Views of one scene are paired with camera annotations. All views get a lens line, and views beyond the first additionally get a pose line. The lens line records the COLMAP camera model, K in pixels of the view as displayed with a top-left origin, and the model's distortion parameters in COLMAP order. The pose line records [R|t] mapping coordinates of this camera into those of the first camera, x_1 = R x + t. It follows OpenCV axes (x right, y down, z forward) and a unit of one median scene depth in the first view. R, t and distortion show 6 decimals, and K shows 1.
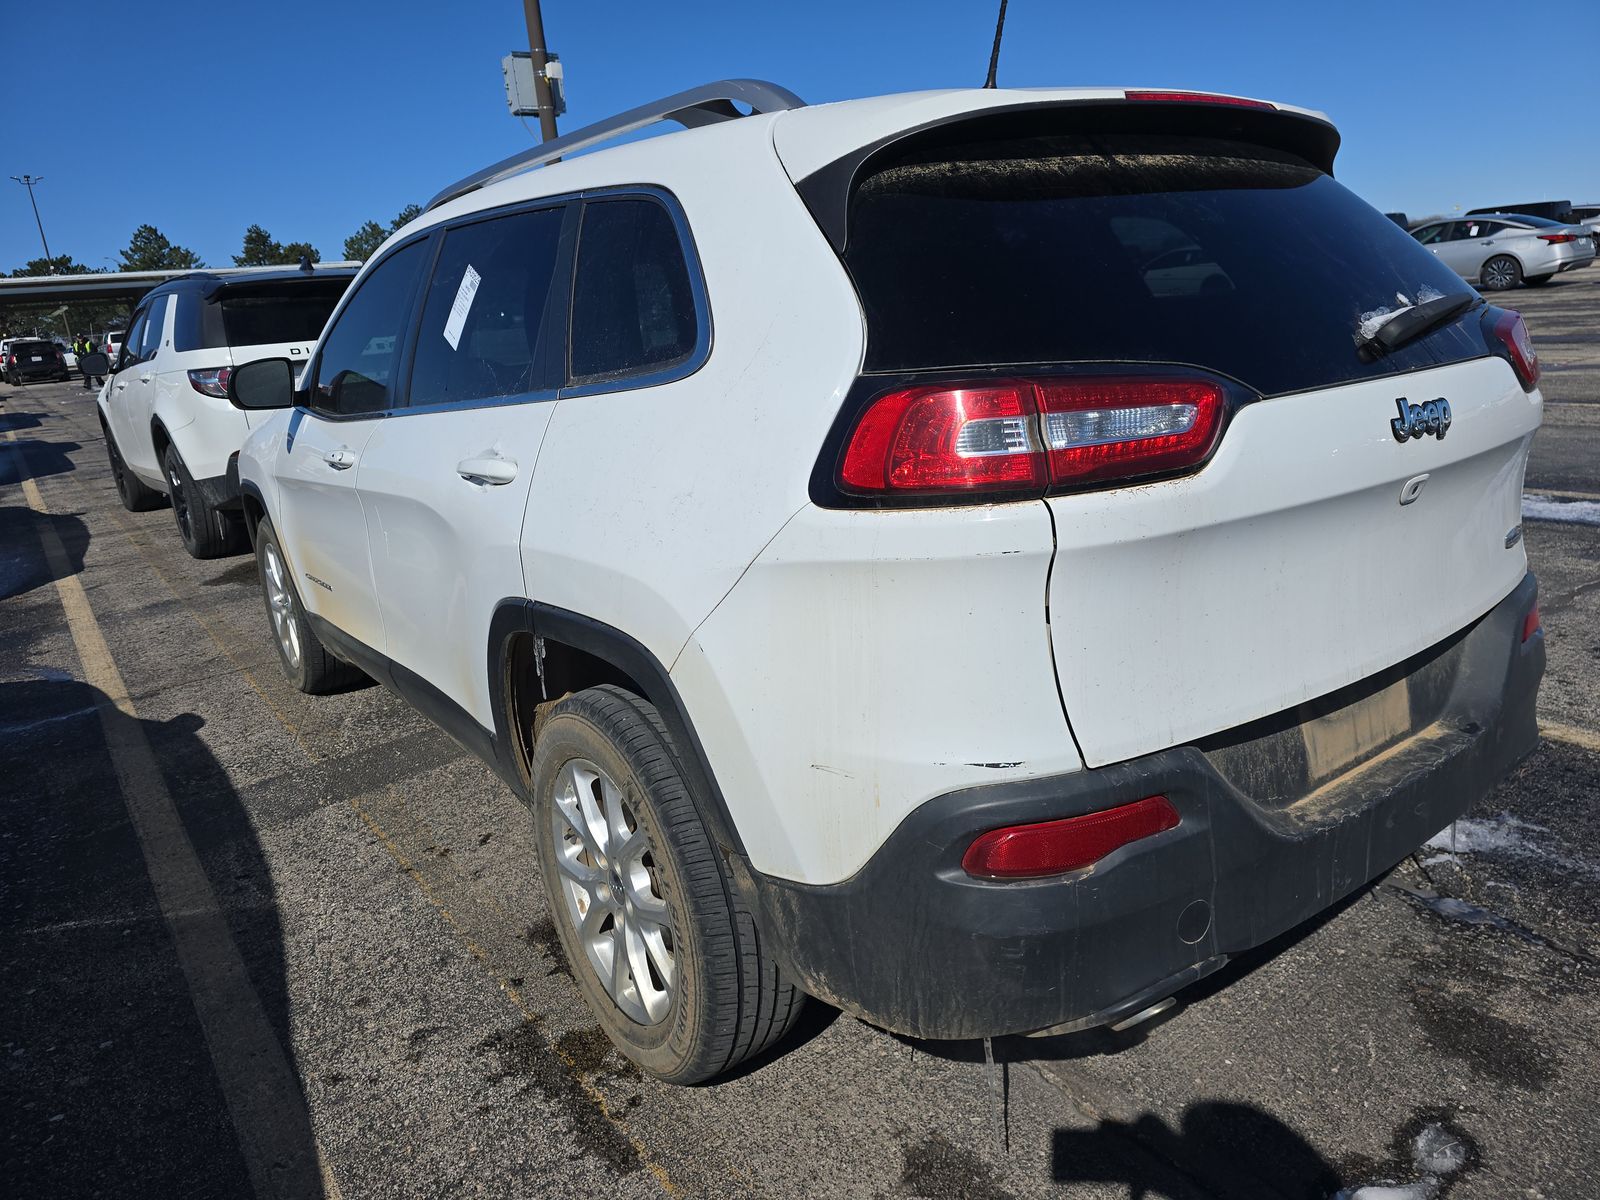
lens RADIAL K [[1074.4, 0, 800.0], [0, 1074.4, 600.0], [0, 0, 1]] dist [0.045064, -0.035818]
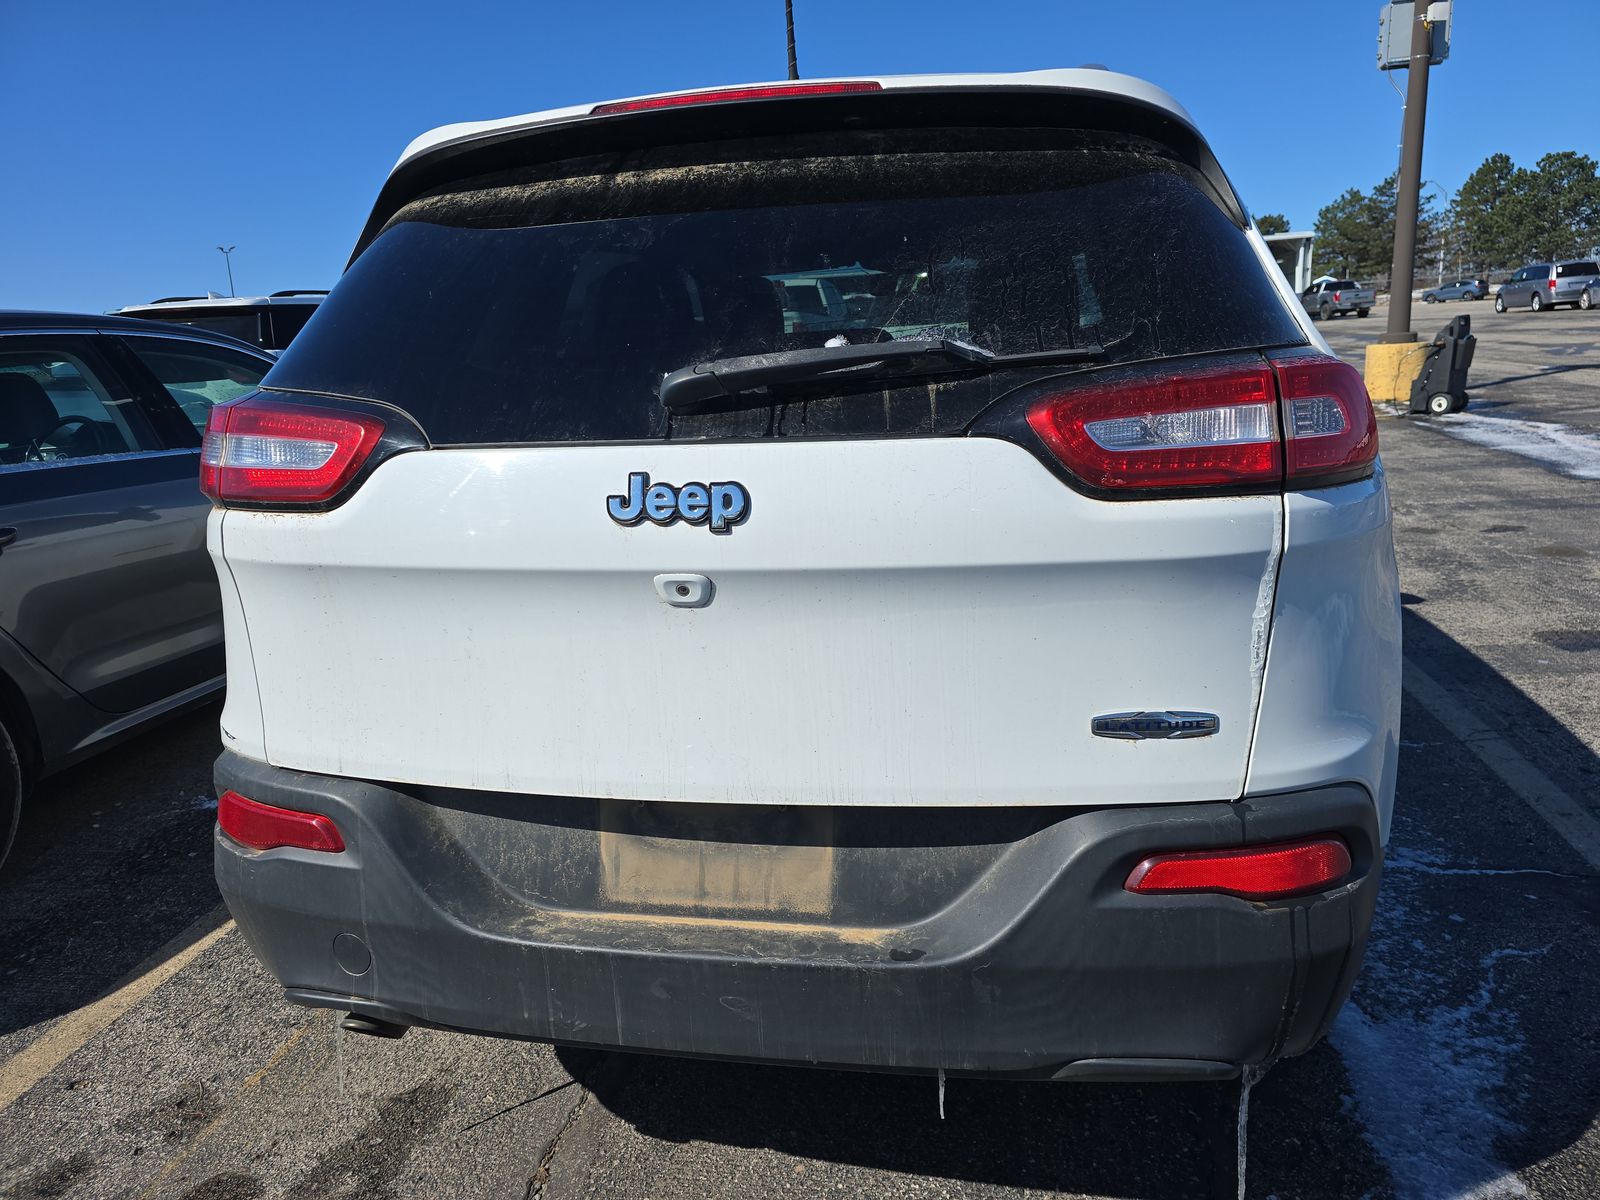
lens RADIAL K [[1074.4, 0, 800.0], [0, 1074.4, 600.0], [0, 0, 1]] dist [0.045064, -0.035818]
pose [[0.690765, 0.214597, -0.690501, 1.091639], [-0.197884, 0.974593, 0.104929, -0.181741], [0.695475, 0.064157, 0.715680, 0.467181]]
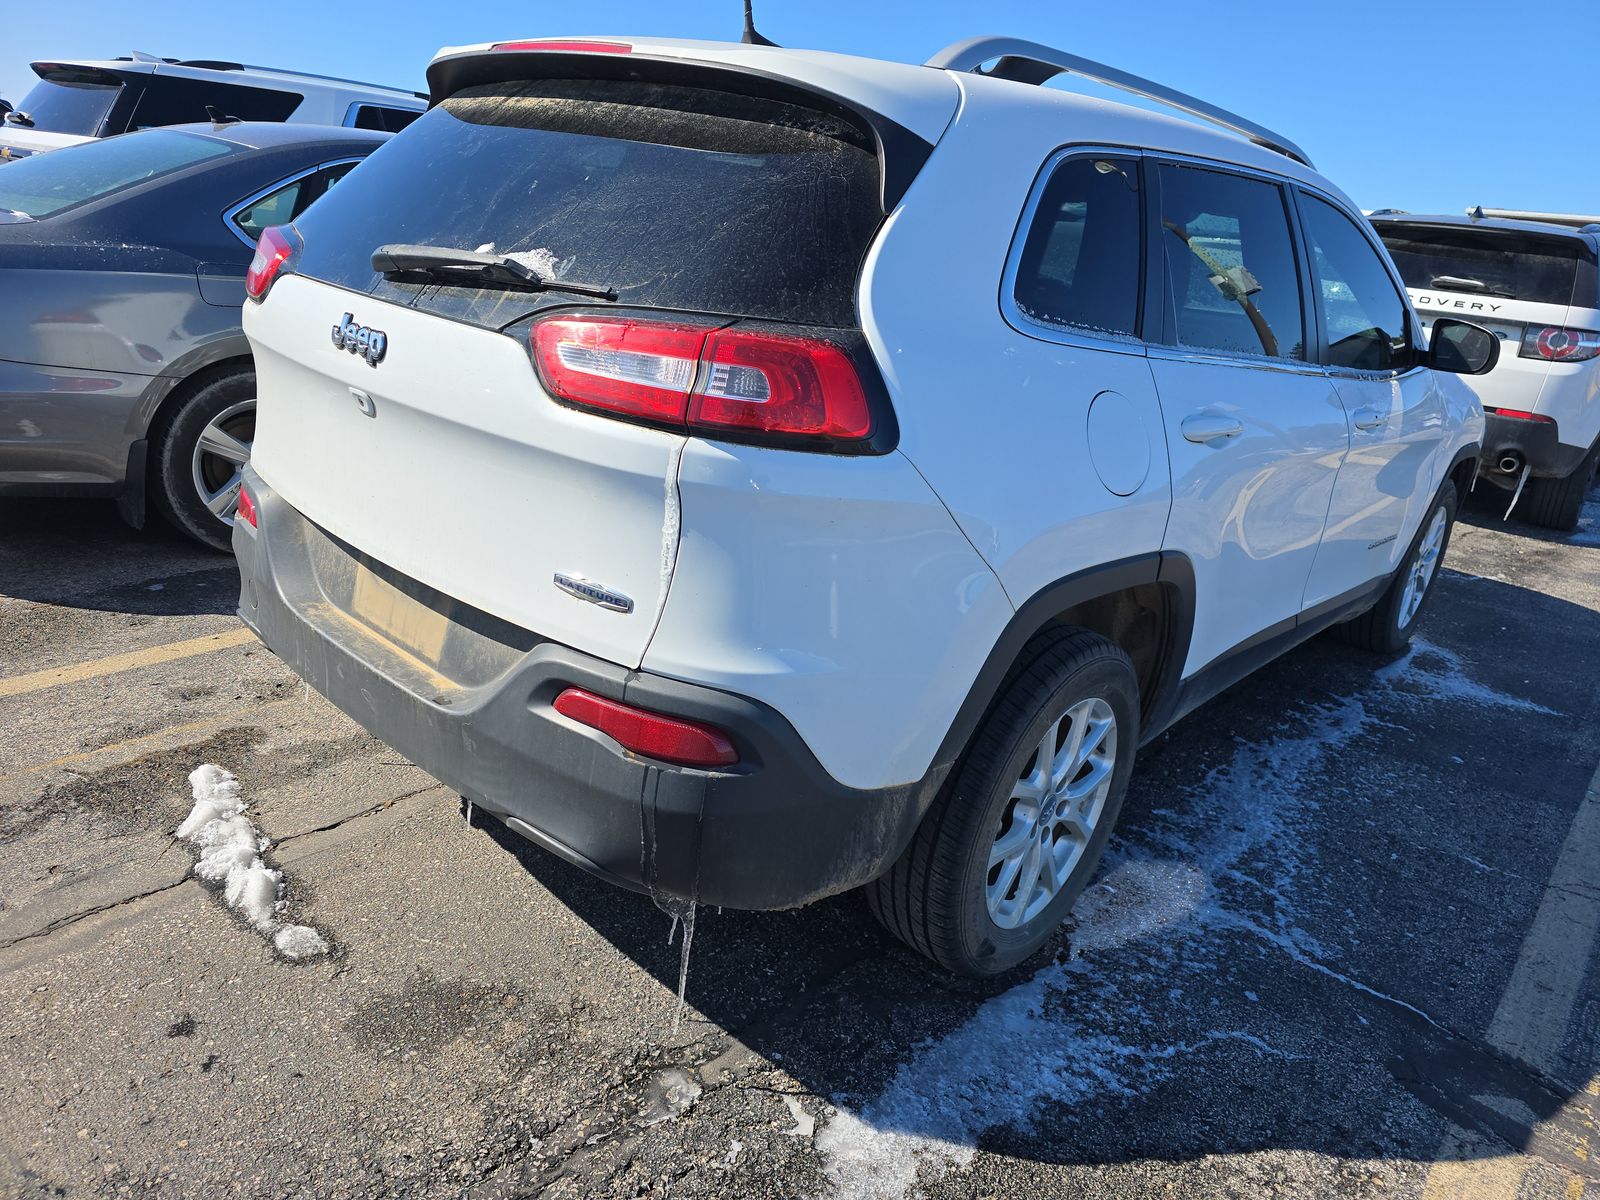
lens RADIAL K [[1047.1, 0, 800.0], [0, 1047.1, 600.0], [0, 0, 1]] dist [0.054981, -0.000916]
pose [[0.211041, 0.428745, -0.878430, 1.612291], [-0.385364, 0.862378, 0.328328, -0.433140], [0.898308, 0.269224, 0.347220, 1.011752]]
